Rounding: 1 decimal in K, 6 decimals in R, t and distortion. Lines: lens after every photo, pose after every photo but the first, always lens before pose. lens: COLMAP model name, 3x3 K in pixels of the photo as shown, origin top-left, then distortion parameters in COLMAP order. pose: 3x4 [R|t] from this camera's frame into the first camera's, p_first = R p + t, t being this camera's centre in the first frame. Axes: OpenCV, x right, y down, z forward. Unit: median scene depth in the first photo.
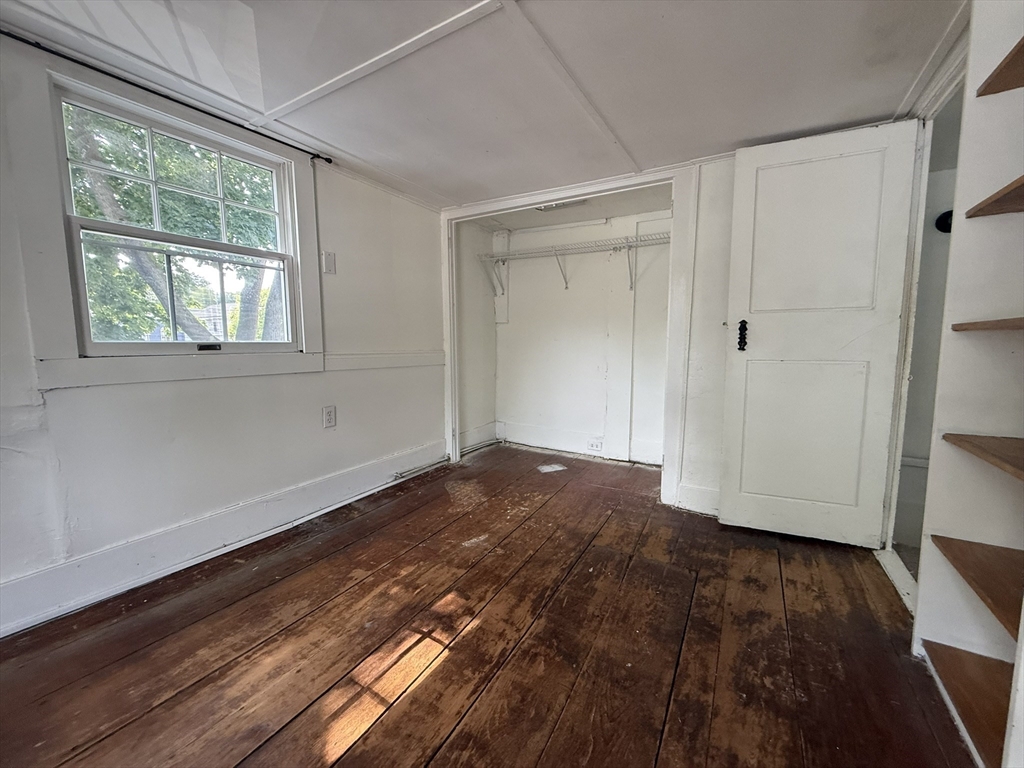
lens RADIAL K [[407.9, 0, 509.5], [0, 407.9, 384.7], [0, 0, 1]] dist [0.001312, -0.000172]
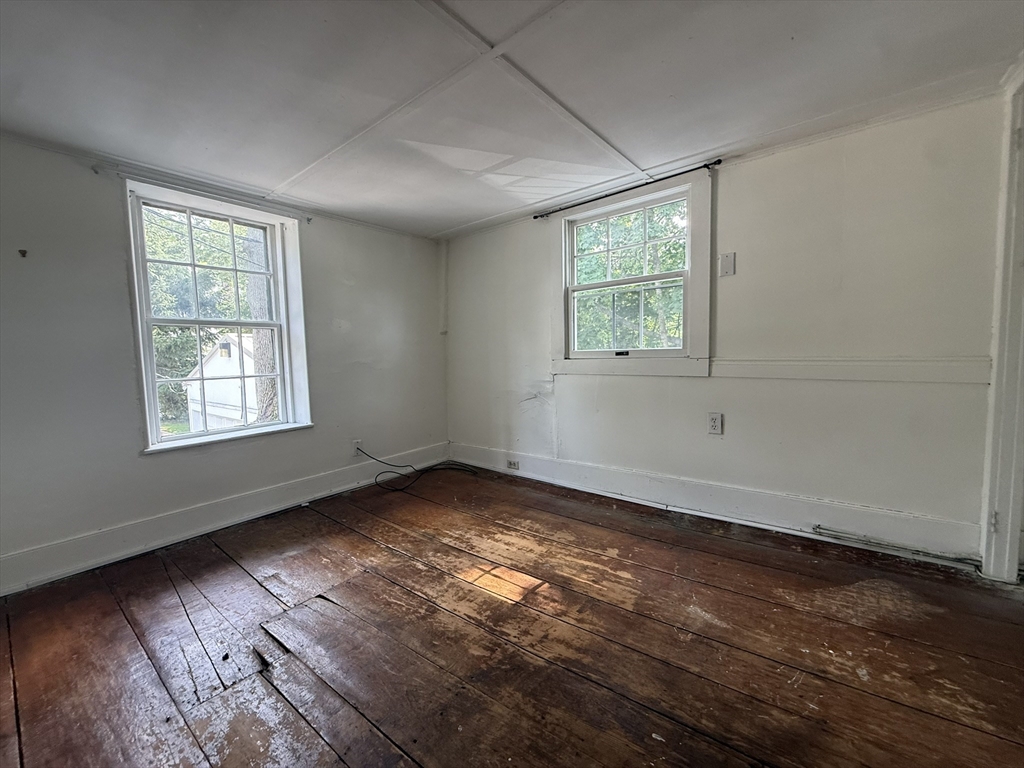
lens RADIAL K [[407.9, 0, 509.5], [0, 407.9, 384.7], [0, 0, 1]] dist [0.001312, -0.000172]
pose [[-0.126645, 0.080998, -0.988636, 0.848249], [-0.078234, 0.992740, 0.091356, -0.094751], [0.988858, 0.088915, -0.119389, 0.902673]]
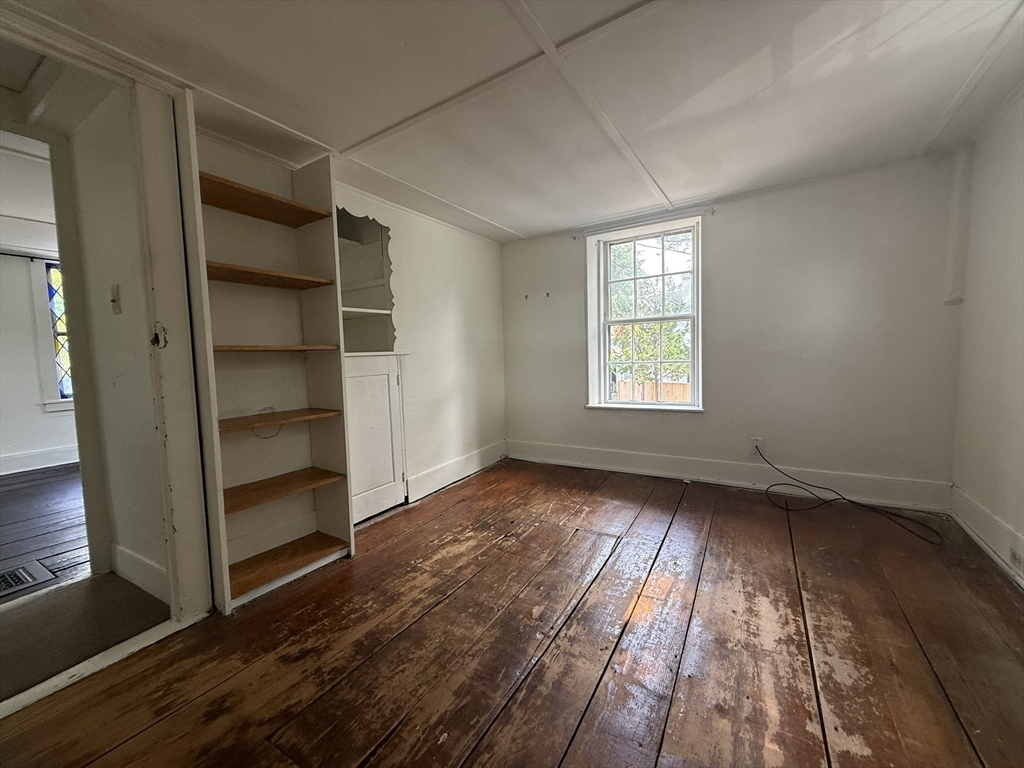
lens RADIAL K [[407.9, 0, 509.5], [0, 407.9, 384.7], [0, 0, 1]] dist [0.001312, -0.000172]
pose [[-0.999376, 0.030226, 0.018265, 0.087860], [0.032956, 0.984072, 0.174687, -0.158535], [-0.012694, 0.175180, -0.984455, 1.646815]]
